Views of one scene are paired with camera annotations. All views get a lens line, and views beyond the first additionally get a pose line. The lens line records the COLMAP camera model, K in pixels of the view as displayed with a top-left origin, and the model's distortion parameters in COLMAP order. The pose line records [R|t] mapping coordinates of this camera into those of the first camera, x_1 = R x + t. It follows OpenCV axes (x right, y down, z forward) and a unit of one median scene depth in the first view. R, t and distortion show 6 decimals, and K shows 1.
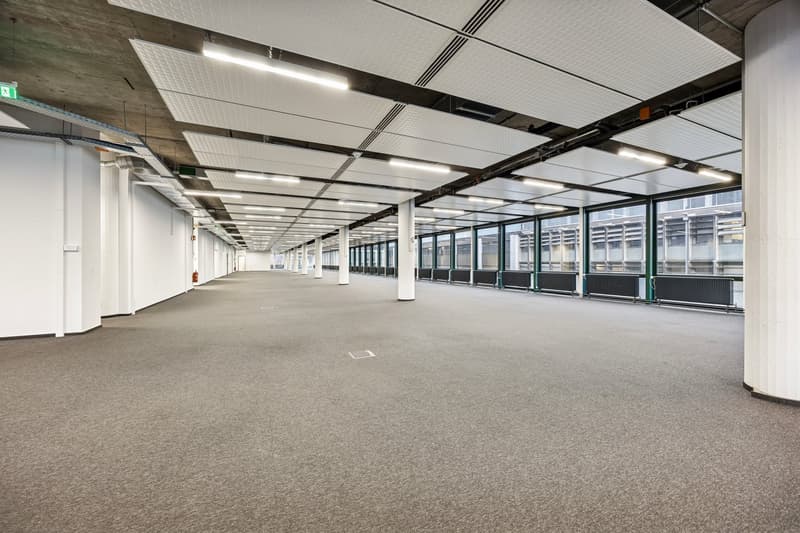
lens RADIAL K [[307.3, 0, 396.7], [0, 307.3, 264.2], [0, 0, 1]] dist [-0.000557, 0.000257]
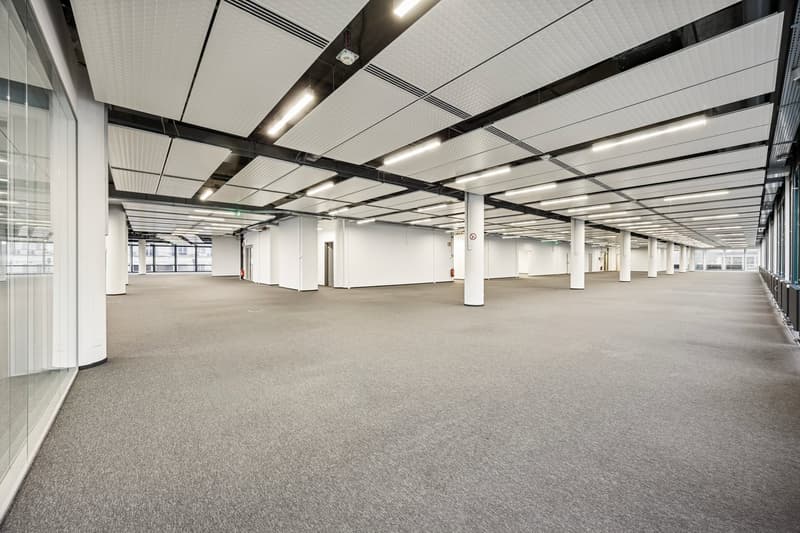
lens RADIAL K [[304.5, 0, 399.6], [0, 304.5, 263.3], [0, 0, 1]] dist [-0.001876, -0.000081]
pose [[0.298059, 0.001836, -0.954546, 0.842281], [-0.001815, 0.999997, 0.001356, -0.003749], [0.954546, 0.001328, 0.298061, 0.280105]]
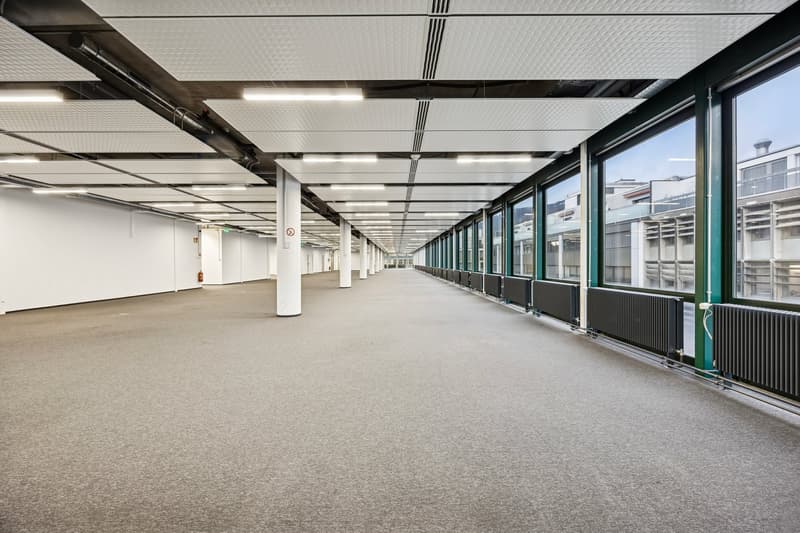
lens RADIAL K [[304.5, 0, 399.6], [0, 304.5, 263.3], [0, 0, 1]] dist [-0.001876, -0.000081]
pose [[0.915152, -0.003736, -0.403093, 0.269718], [0.003599, 0.999993, -0.001097, -0.004165], [0.403094, -0.000447, 0.915158, 0.068819]]
